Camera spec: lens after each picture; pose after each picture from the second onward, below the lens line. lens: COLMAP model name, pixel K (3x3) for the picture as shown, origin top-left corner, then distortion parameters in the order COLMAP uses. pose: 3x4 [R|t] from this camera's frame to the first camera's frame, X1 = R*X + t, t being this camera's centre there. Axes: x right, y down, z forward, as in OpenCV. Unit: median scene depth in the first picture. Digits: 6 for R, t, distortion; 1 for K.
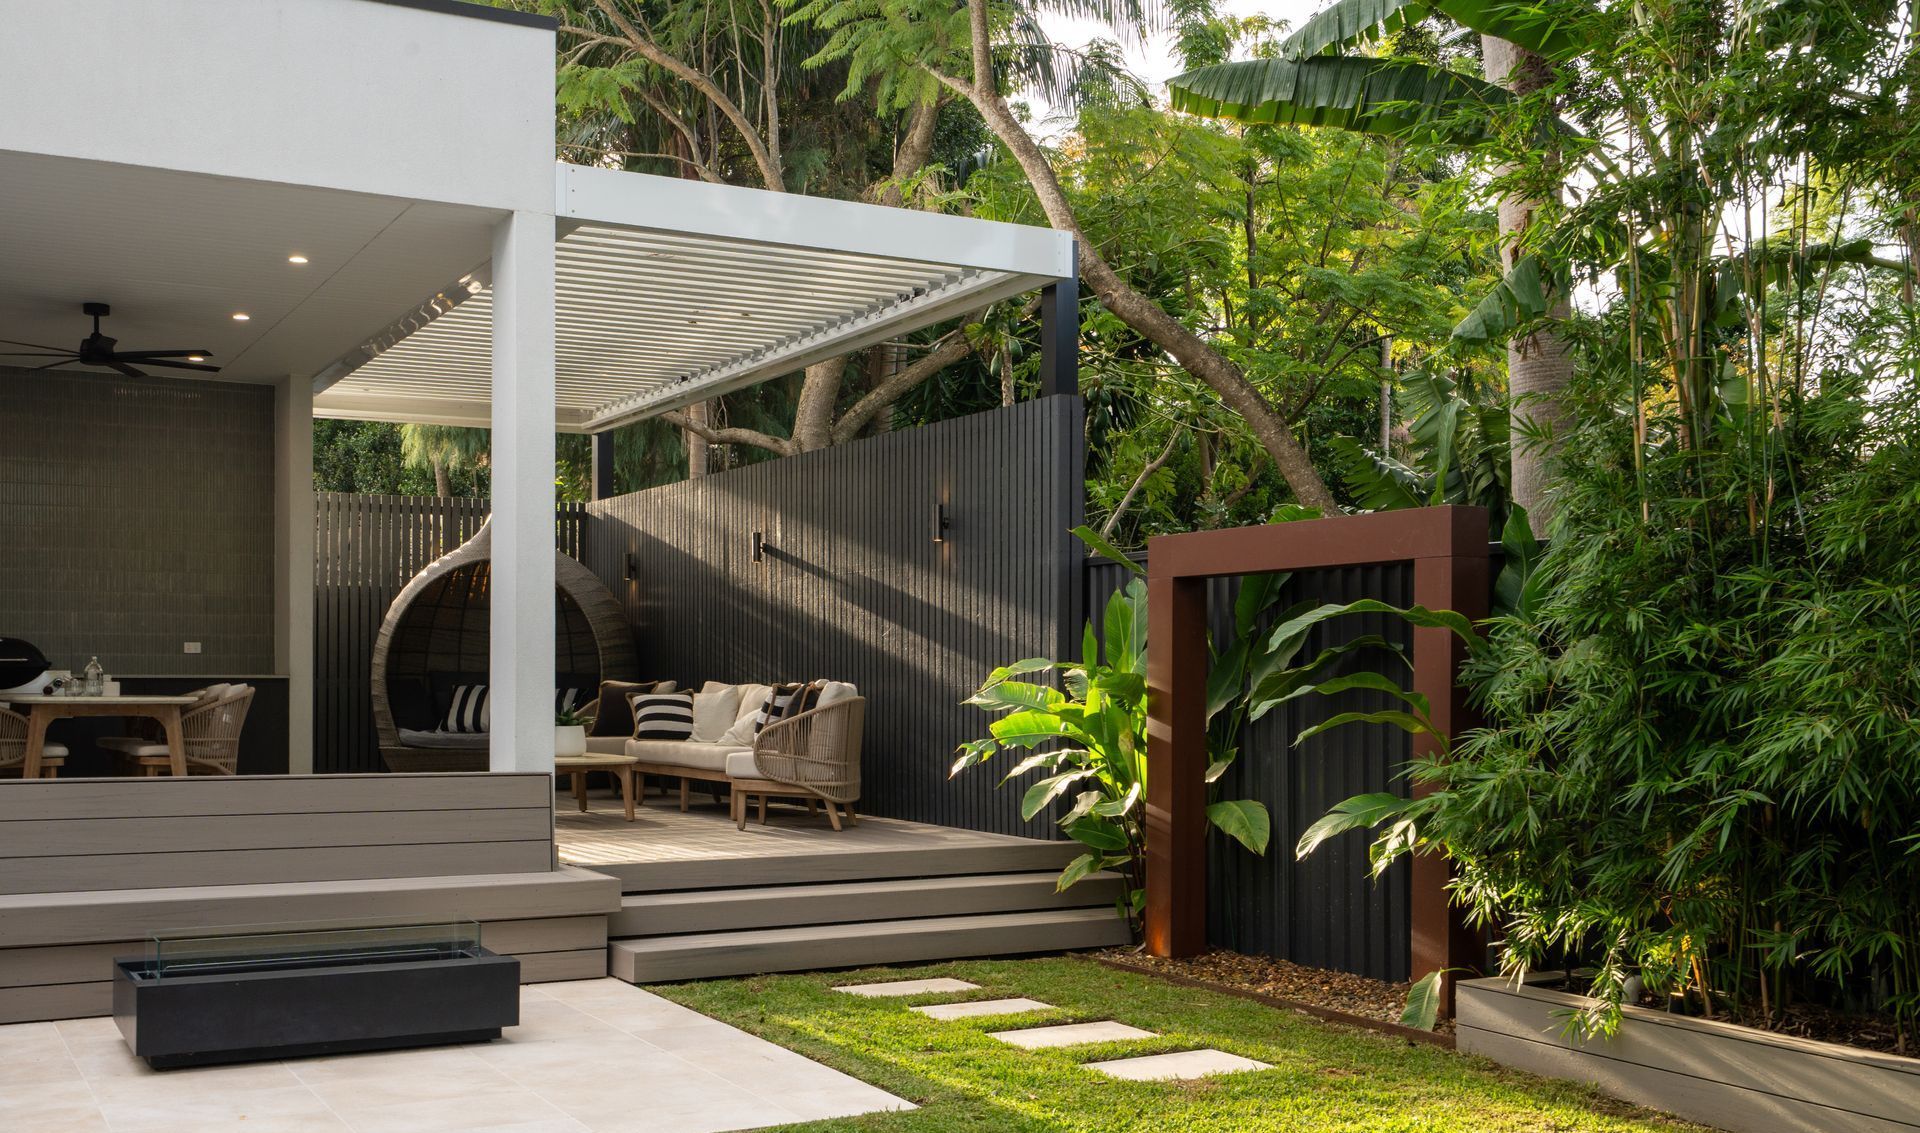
lens RADIAL K [[1967.5, 0, 960.0], [0, 1967.5, 566.5], [0, 0, 1]] dist [0.000700, 0.003768]
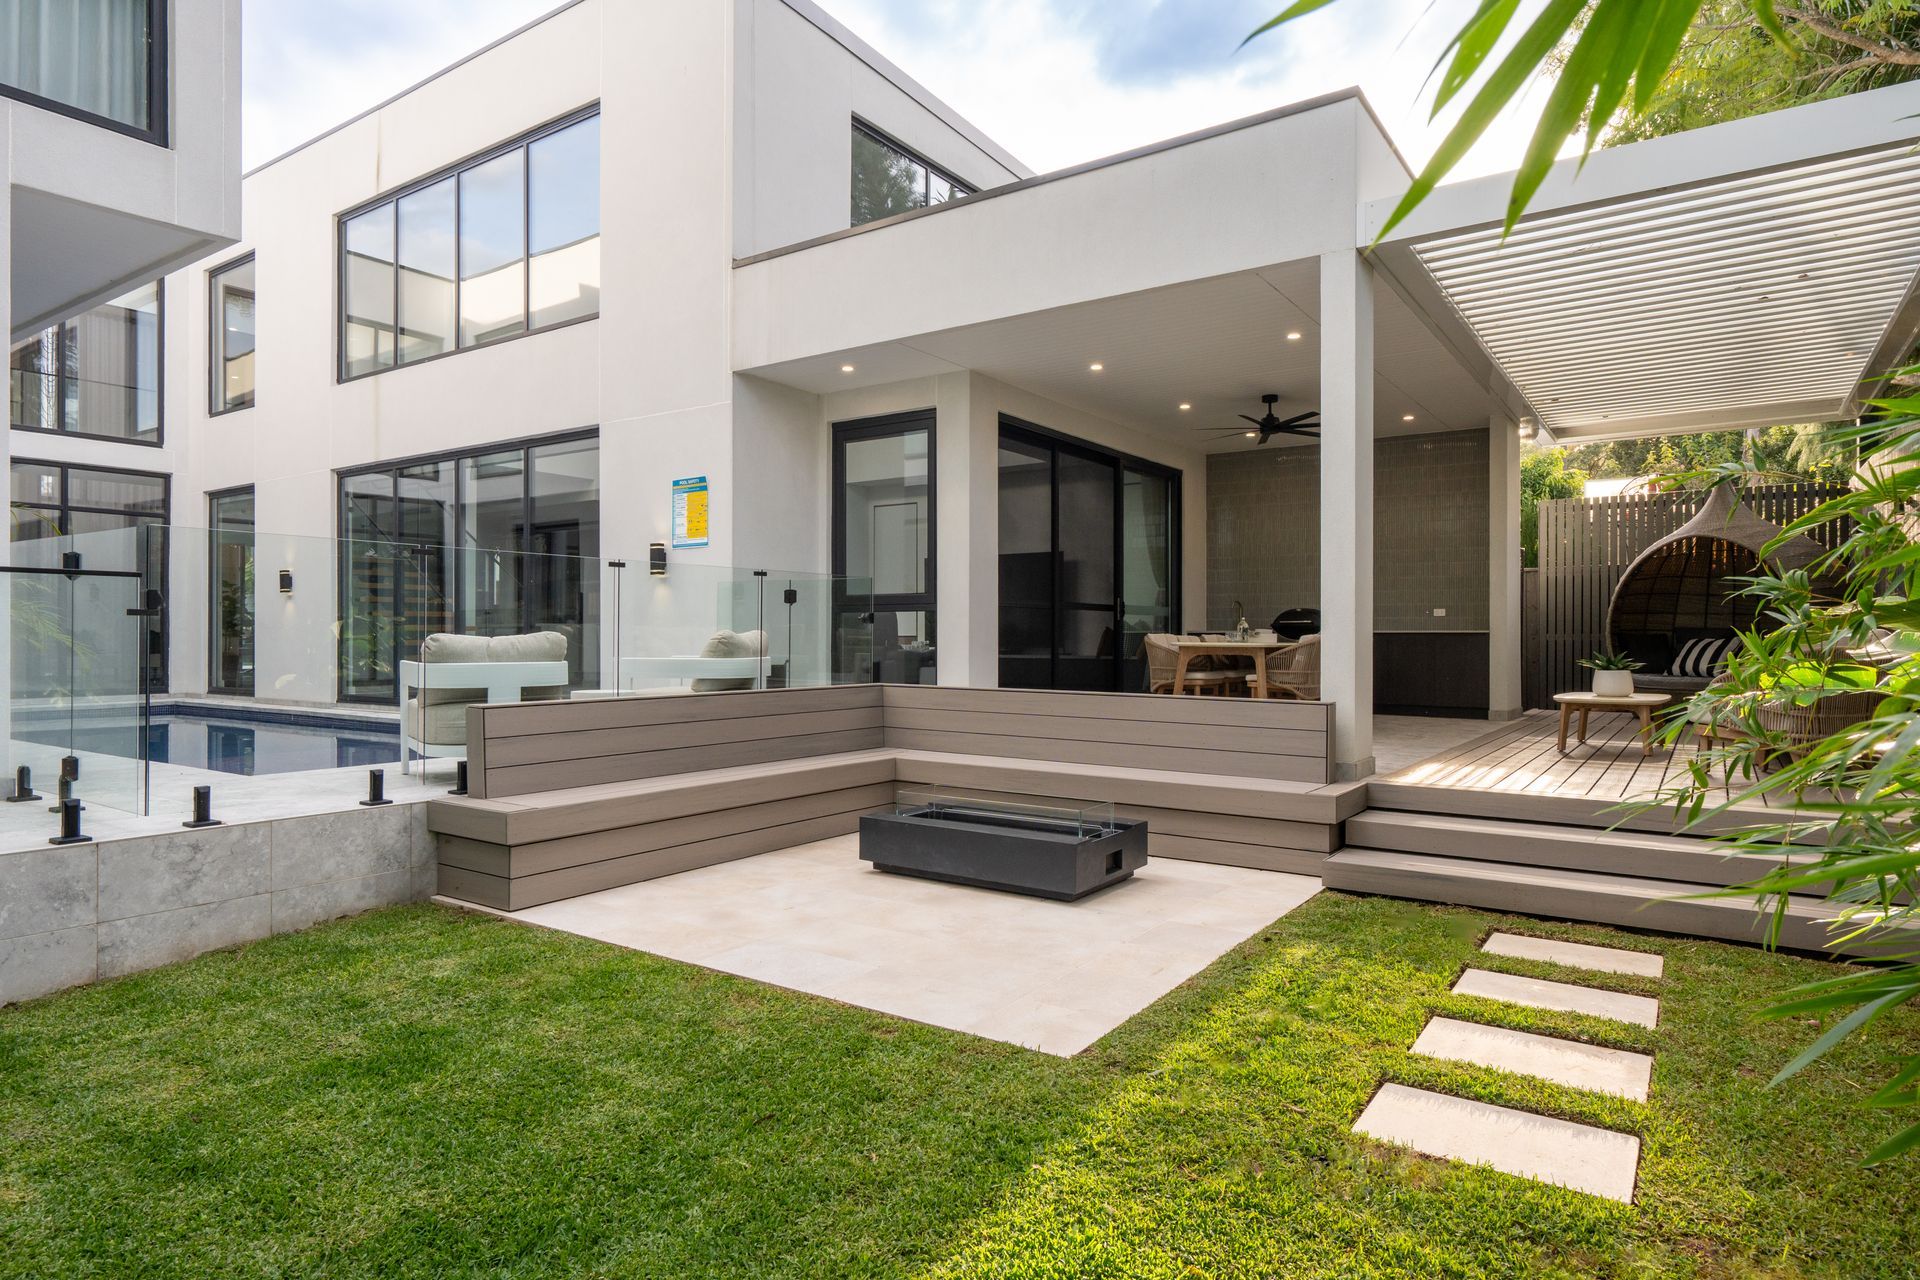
lens RADIAL K [[1121.7, 0, 960.0], [0, 1121.7, 640.0], [0, 0, 1]] dist [0.001419, 0.000296]
pose [[0.459952, -0.006403, -0.887921, 0.236353], [0.054103, 0.998318, 0.020827, 0.029855], [0.886294, -0.057618, 0.459525, 0.365130]]
